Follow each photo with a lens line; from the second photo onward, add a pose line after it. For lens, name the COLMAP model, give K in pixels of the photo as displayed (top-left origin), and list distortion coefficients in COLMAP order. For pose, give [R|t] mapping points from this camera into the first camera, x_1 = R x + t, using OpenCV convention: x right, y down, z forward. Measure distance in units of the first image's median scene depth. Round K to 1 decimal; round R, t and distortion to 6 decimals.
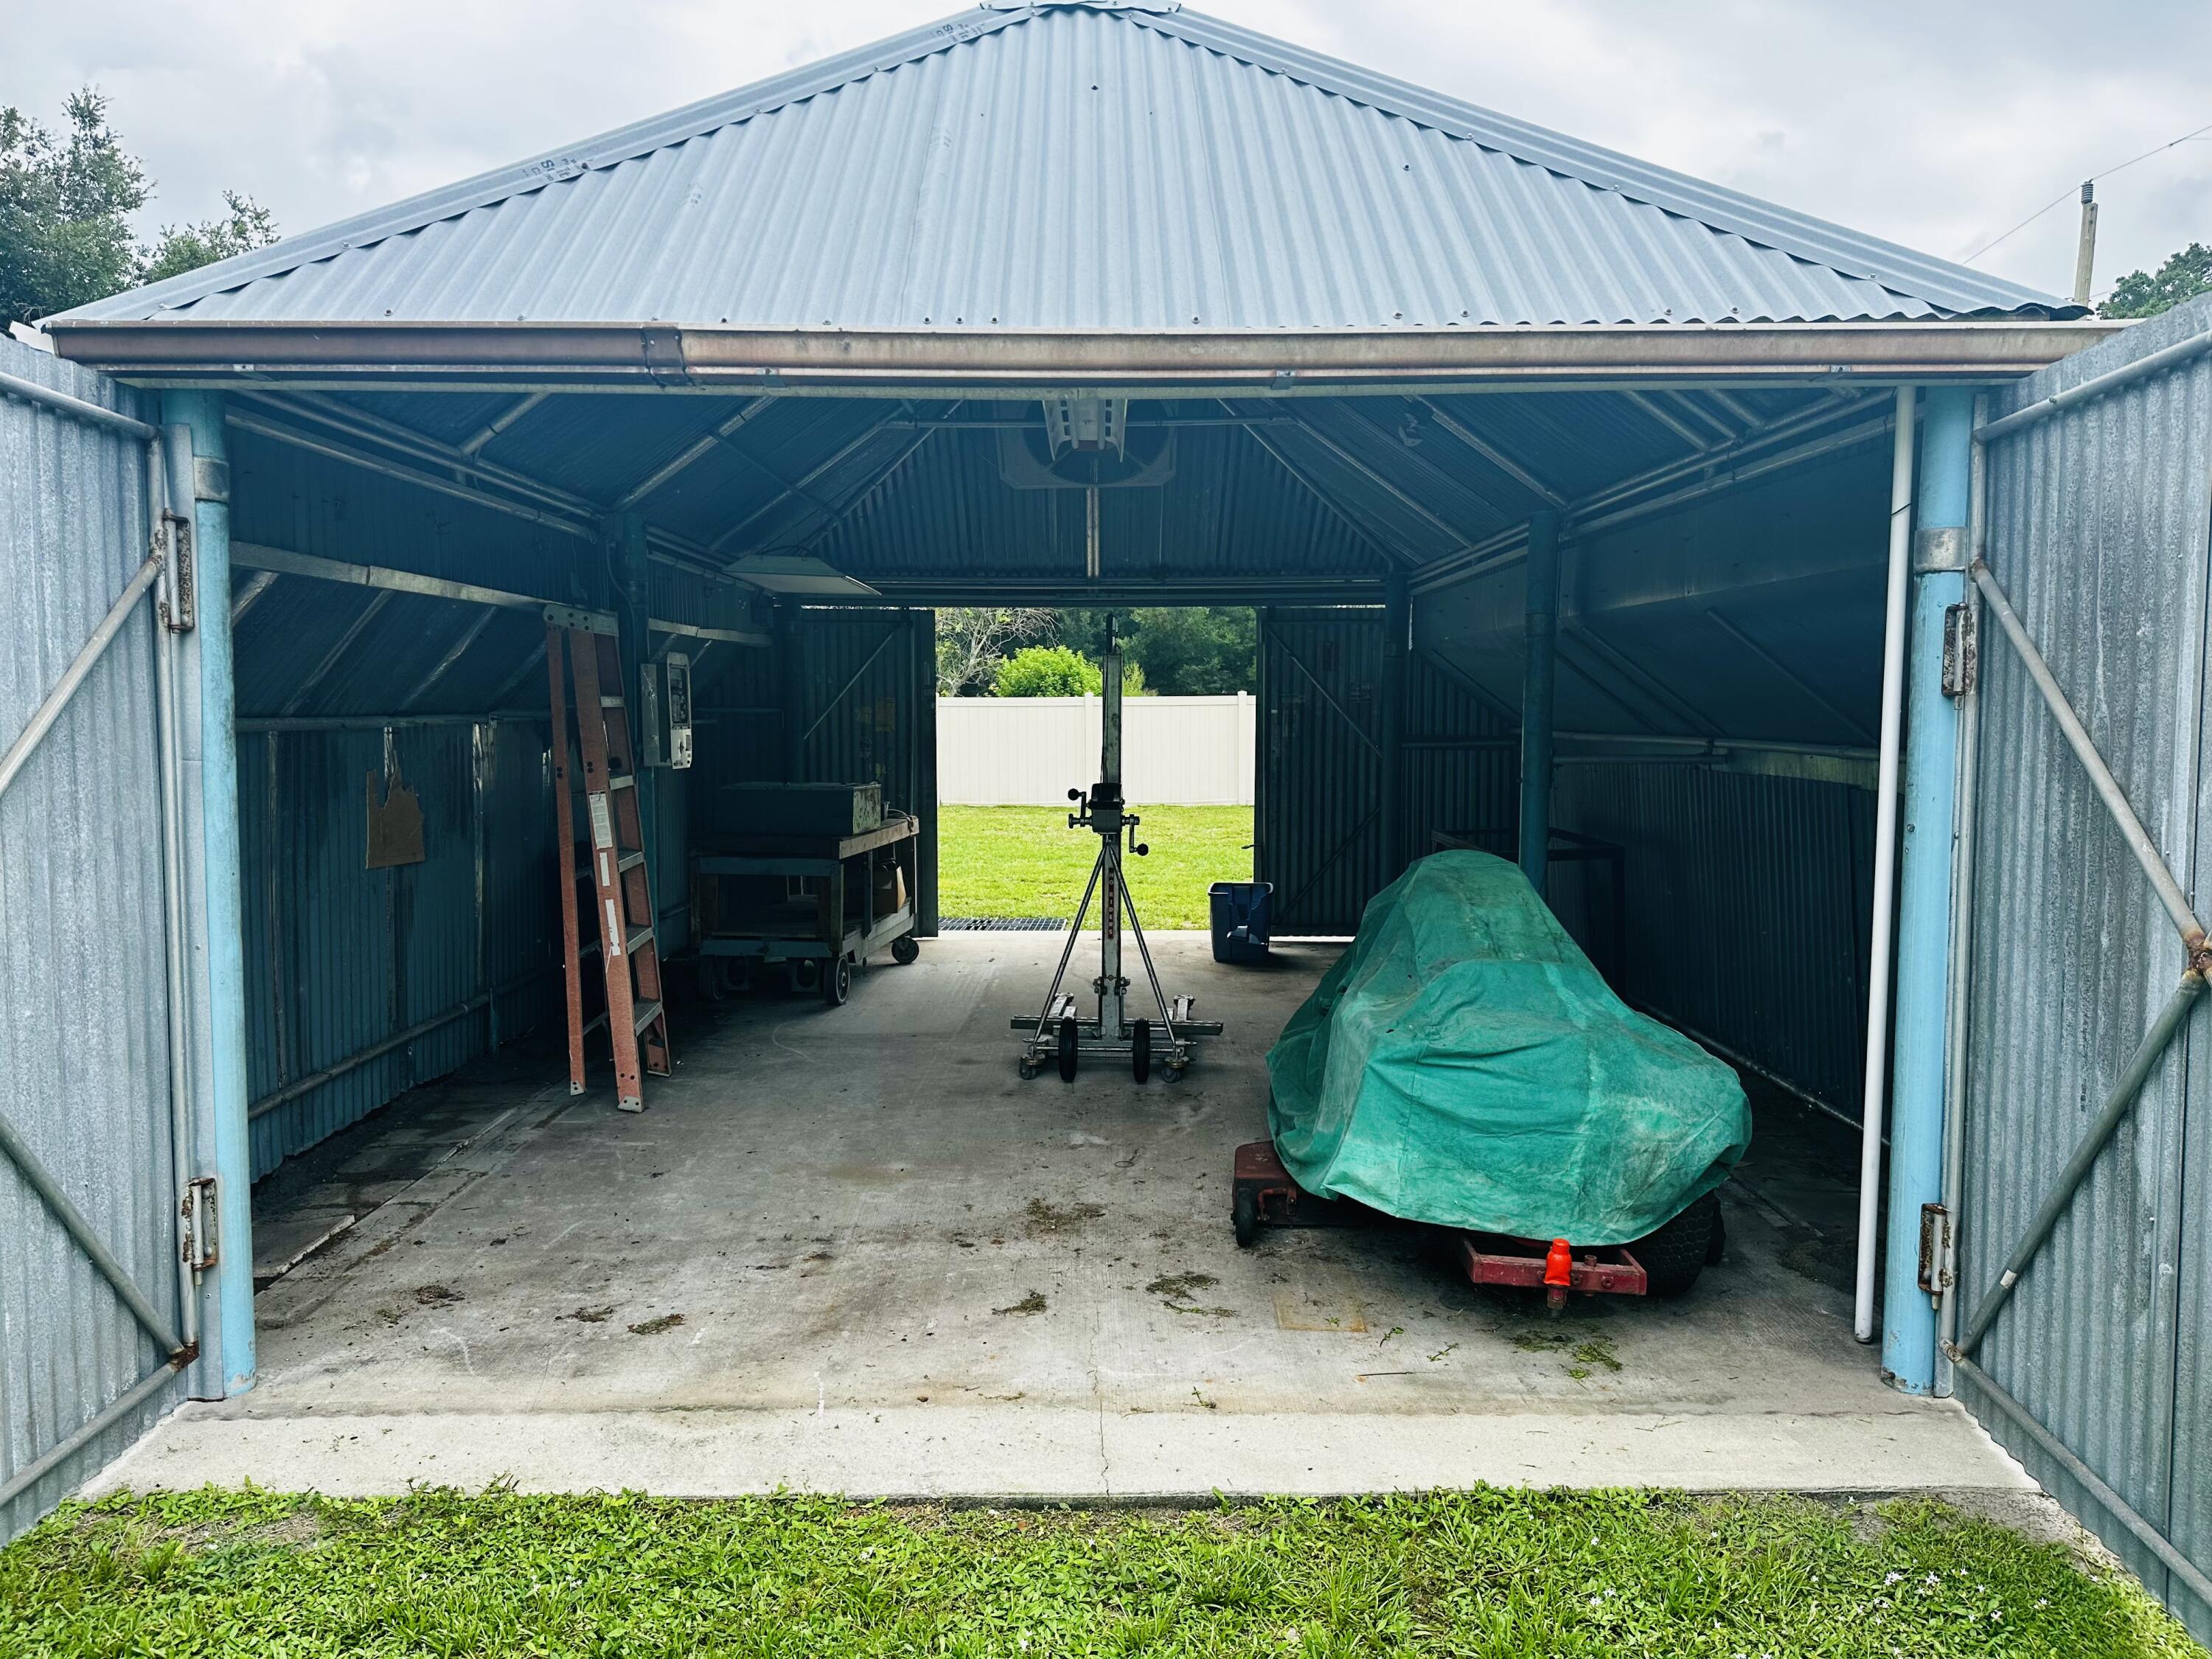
lens RADIAL K [[1526.1, 0, 1113.1], [0, 1526.1, 833.4], [0, 0, 1]] dist [0.142394, -0.248176]
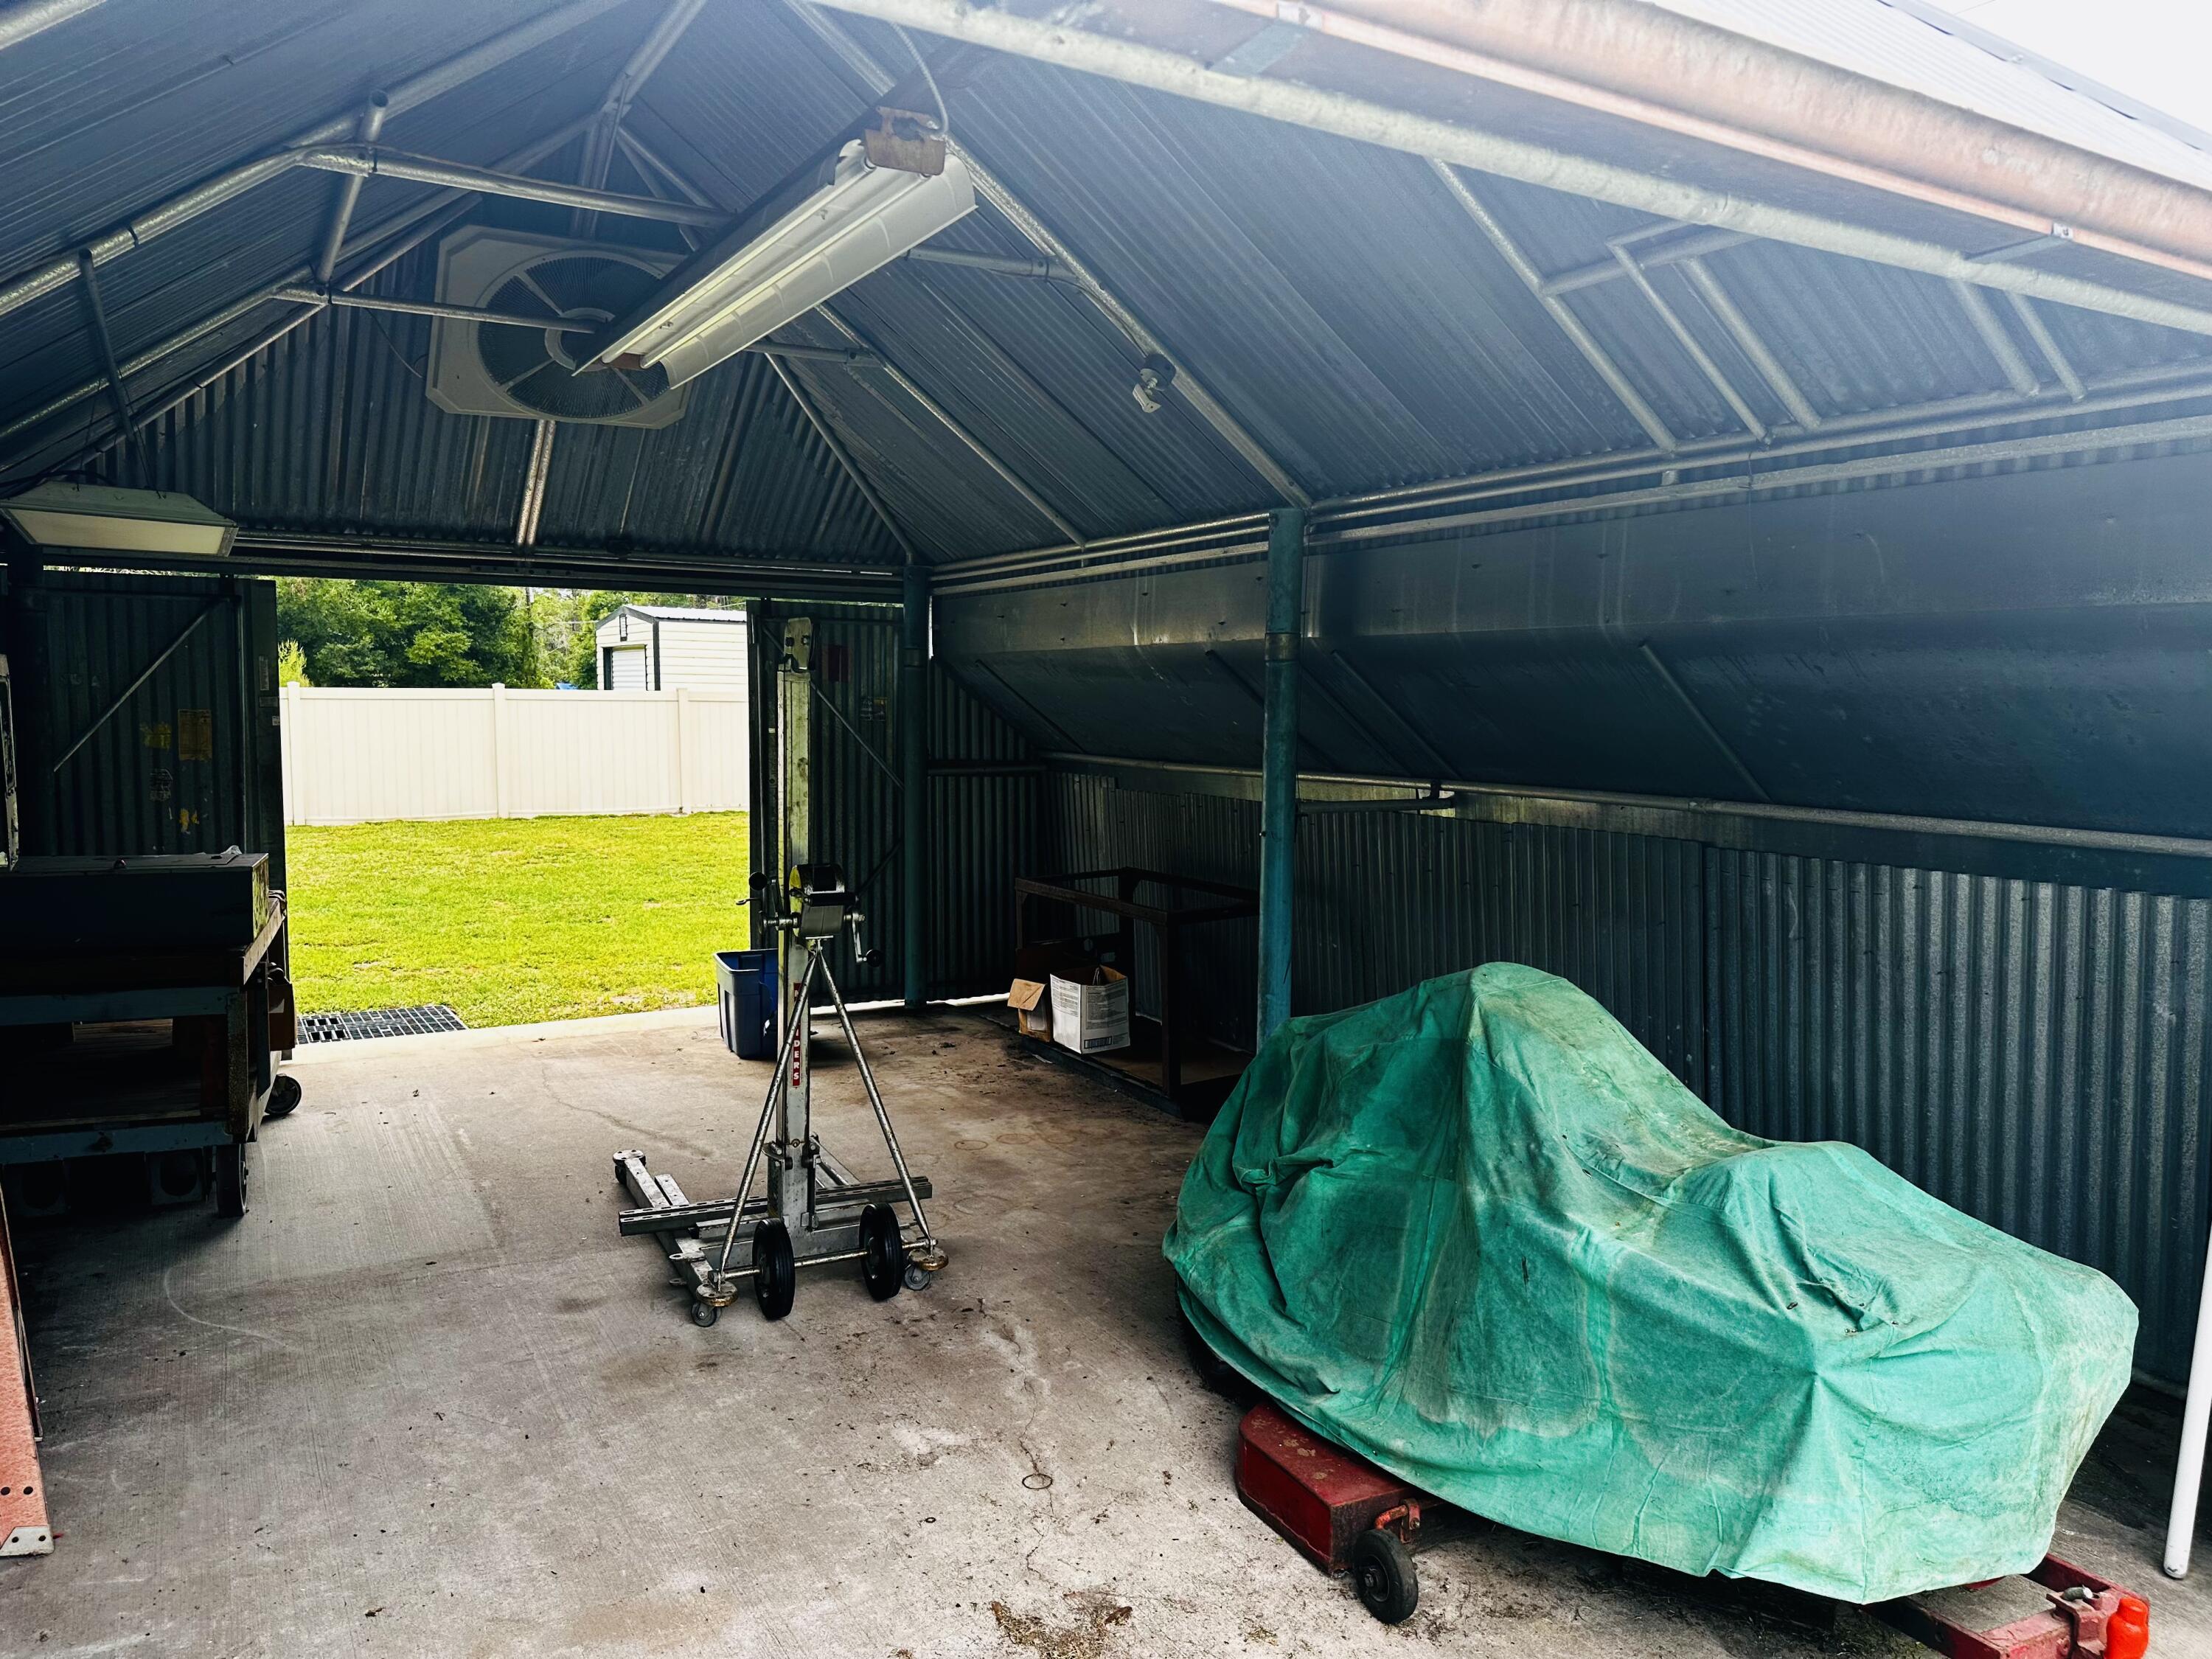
lens RADIAL K [[1537.8, 0, 1114.1], [0, 1537.8, 833.5], [0, 0, 1]] dist [0.094651, -0.115032]
pose [[0.864475, -0.034828, 0.501468, -0.188315], [0.031321, 0.999390, 0.015416, -0.042691], [-0.501700, 0.002380, 0.865039, 0.280091]]
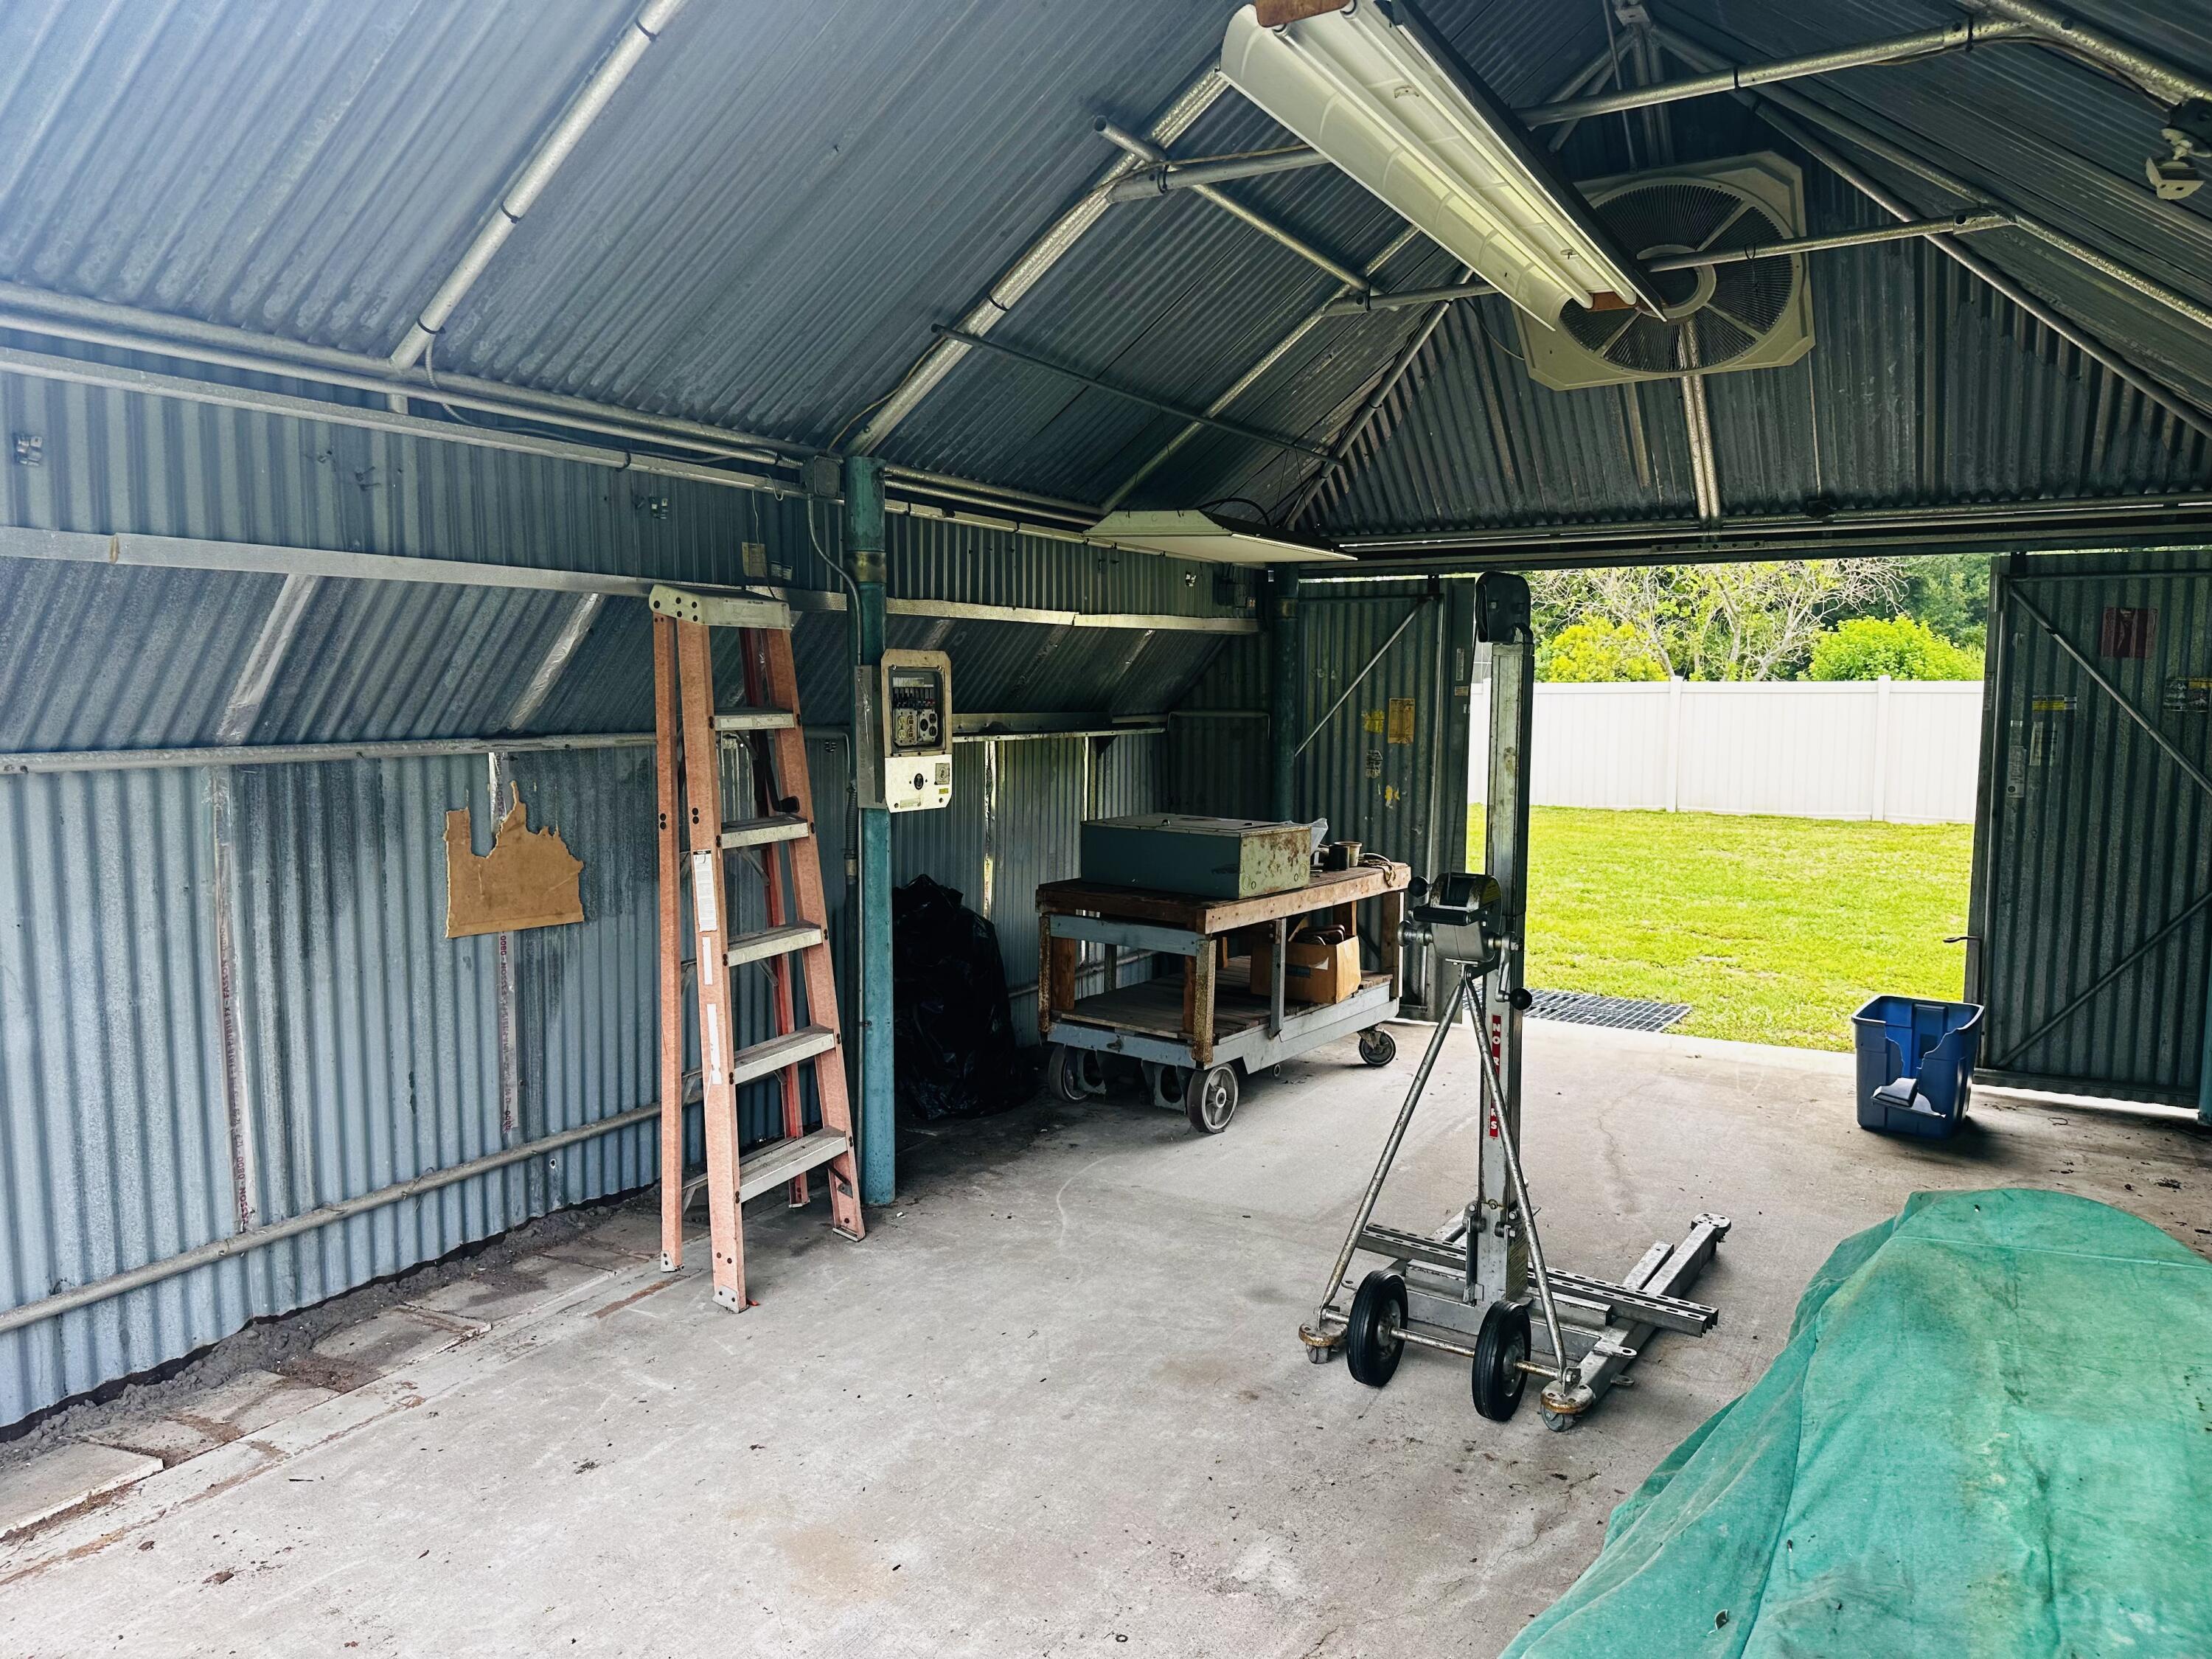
lens RADIAL K [[1542.6, 0, 1114.9], [0, 1542.6, 844.7], [0, 0, 1]] dist [0.073475, -0.085903]
pose [[0.868921, 0.054985, -0.491887, 0.132701], [-0.045057, 0.998471, 0.032021, -0.045435], [0.492896, -0.005660, 0.870070, 0.357145]]
